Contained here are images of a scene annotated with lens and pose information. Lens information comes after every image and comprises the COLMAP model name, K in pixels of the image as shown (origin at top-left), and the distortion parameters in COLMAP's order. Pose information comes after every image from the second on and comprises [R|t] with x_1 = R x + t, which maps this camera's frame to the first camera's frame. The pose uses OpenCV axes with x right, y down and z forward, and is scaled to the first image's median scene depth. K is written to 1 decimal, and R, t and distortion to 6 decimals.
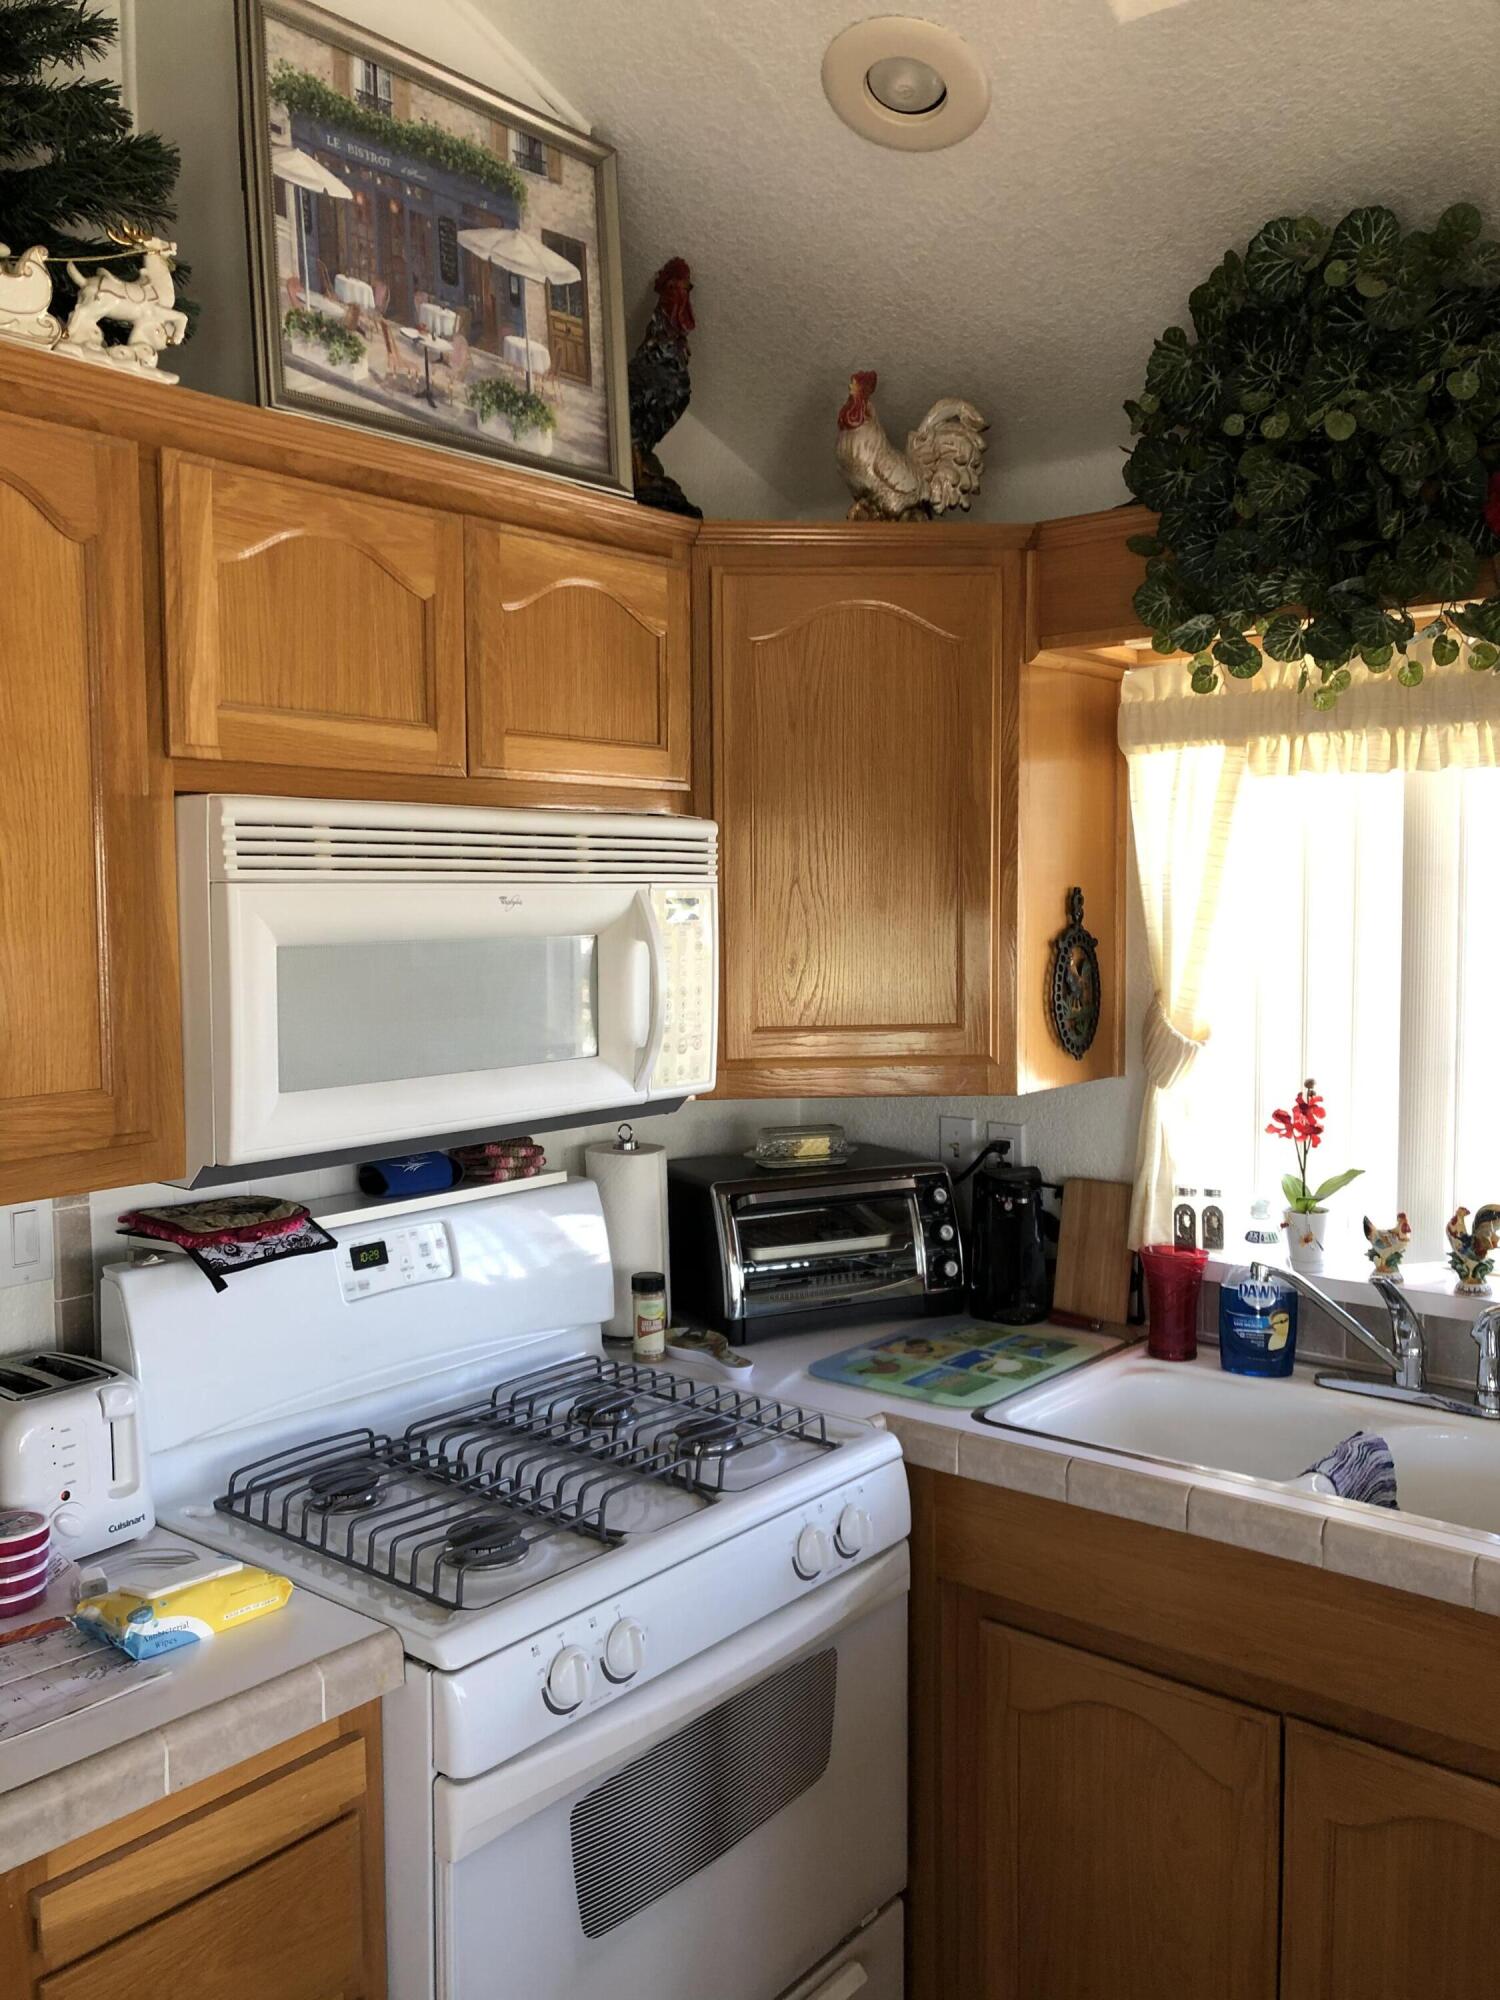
lens RADIAL K [[1618.1, 0, 750.0], [0, 1618.1, 1000.0], [0, 0, 1]] dist [0.001691, 0.081017]
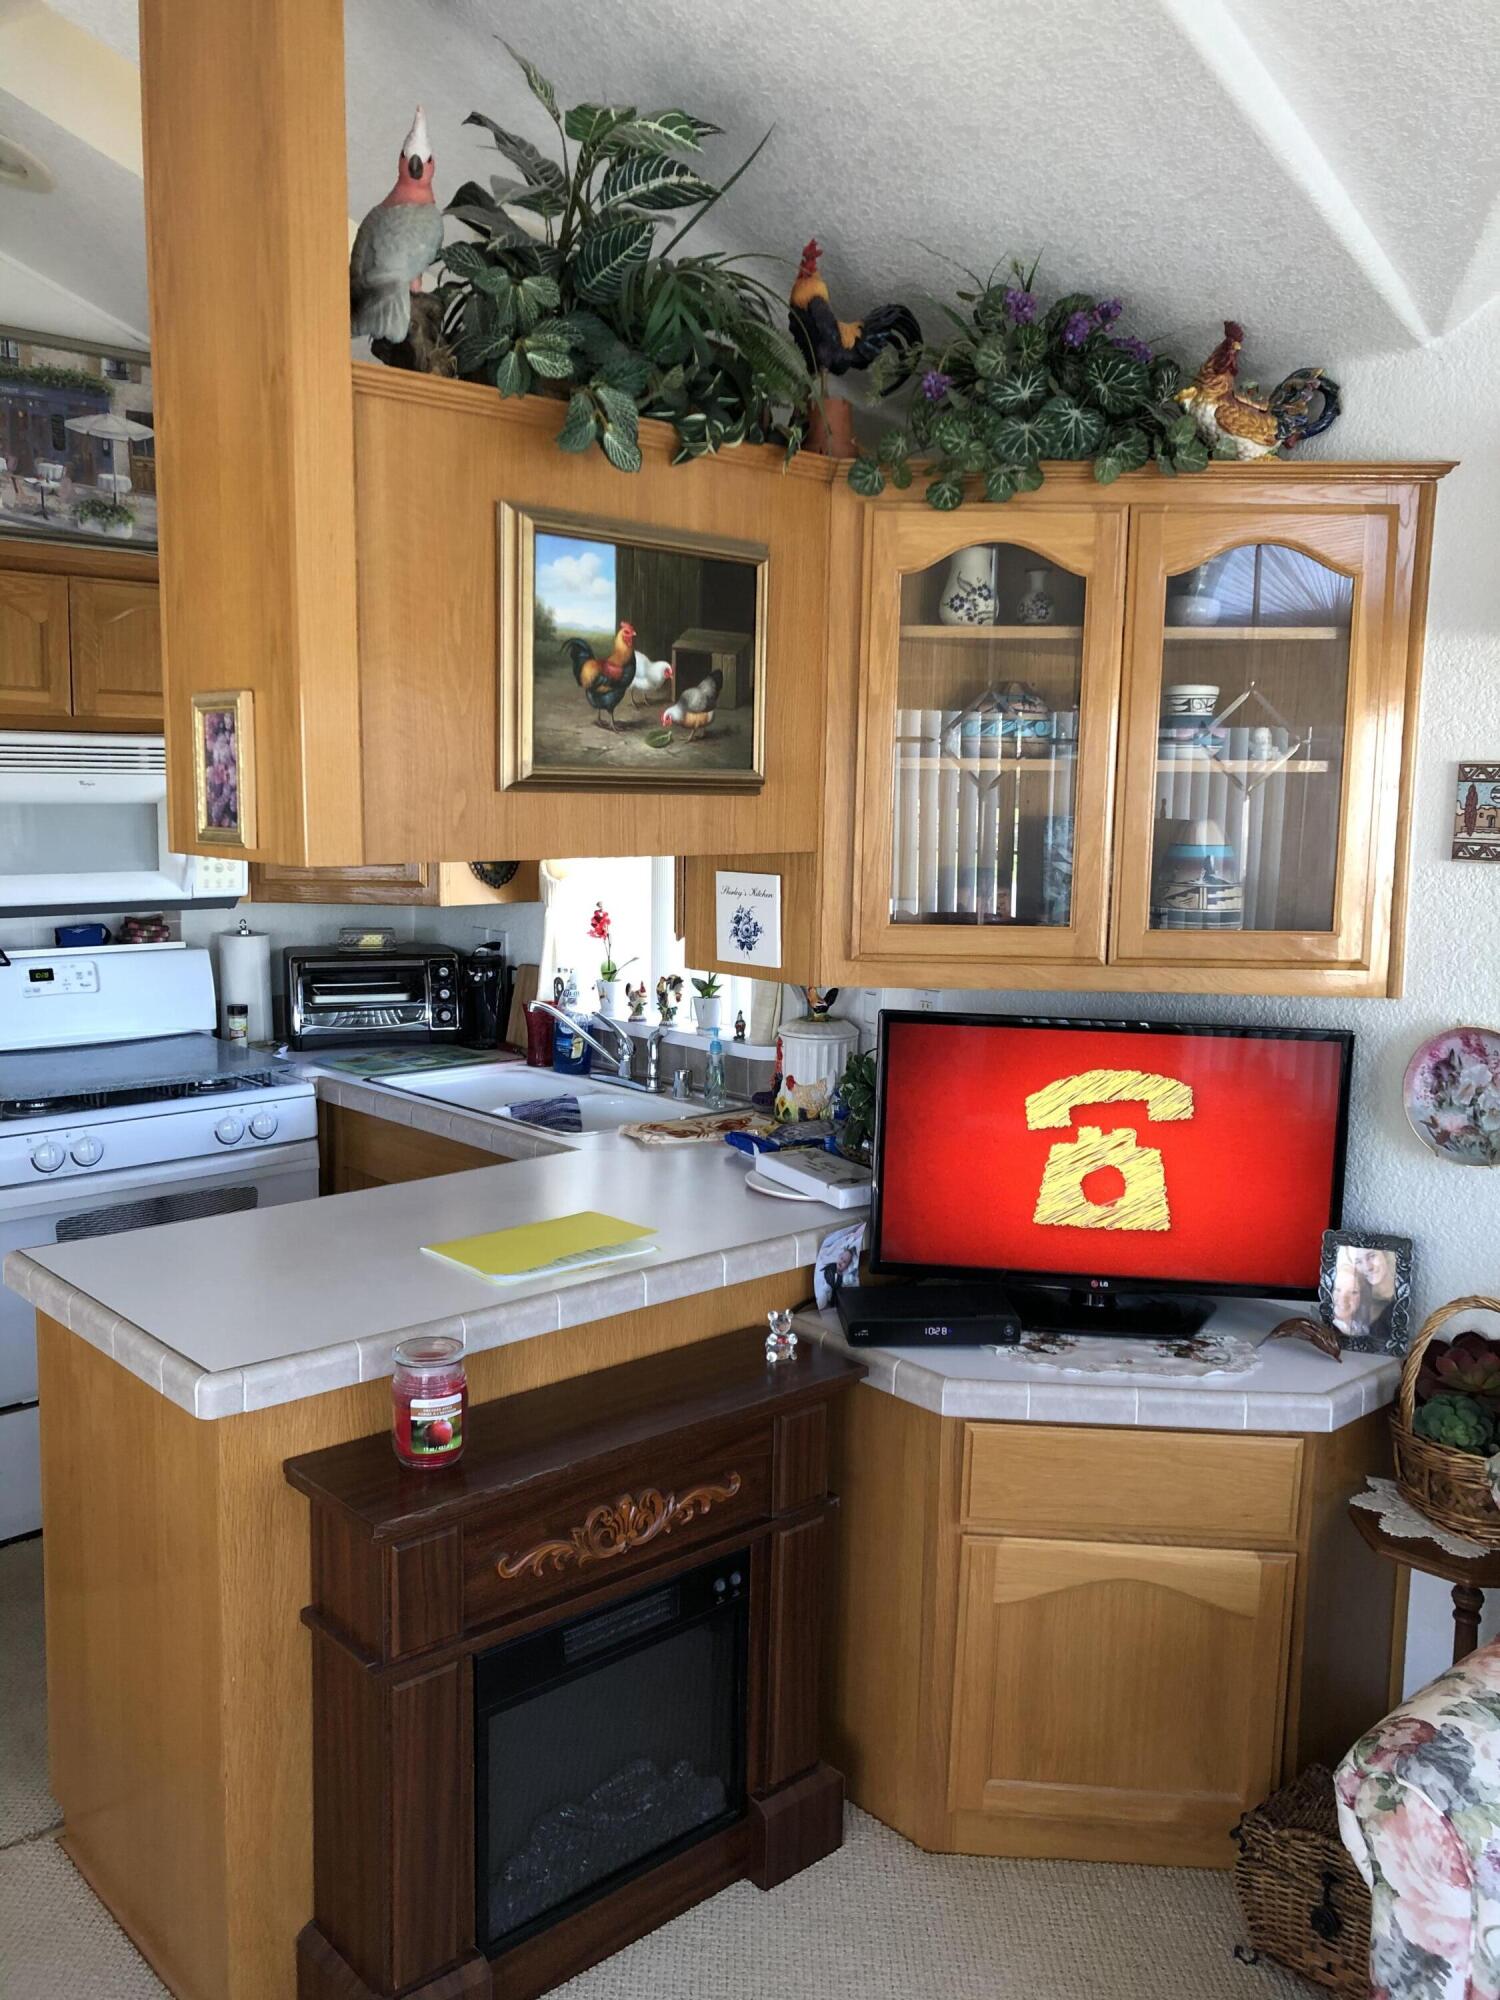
lens RADIAL K [[1618.1, 0, 750.0], [0, 1618.1, 1000.0], [0, 0, 1]] dist [0.001691, 0.081017]
pose [[0.989462, 0.036524, -0.140111, 0.844185], [-0.027042, 0.997250, 0.068994, 0.036074], [0.142246, -0.064478, 0.987729, -0.739534]]
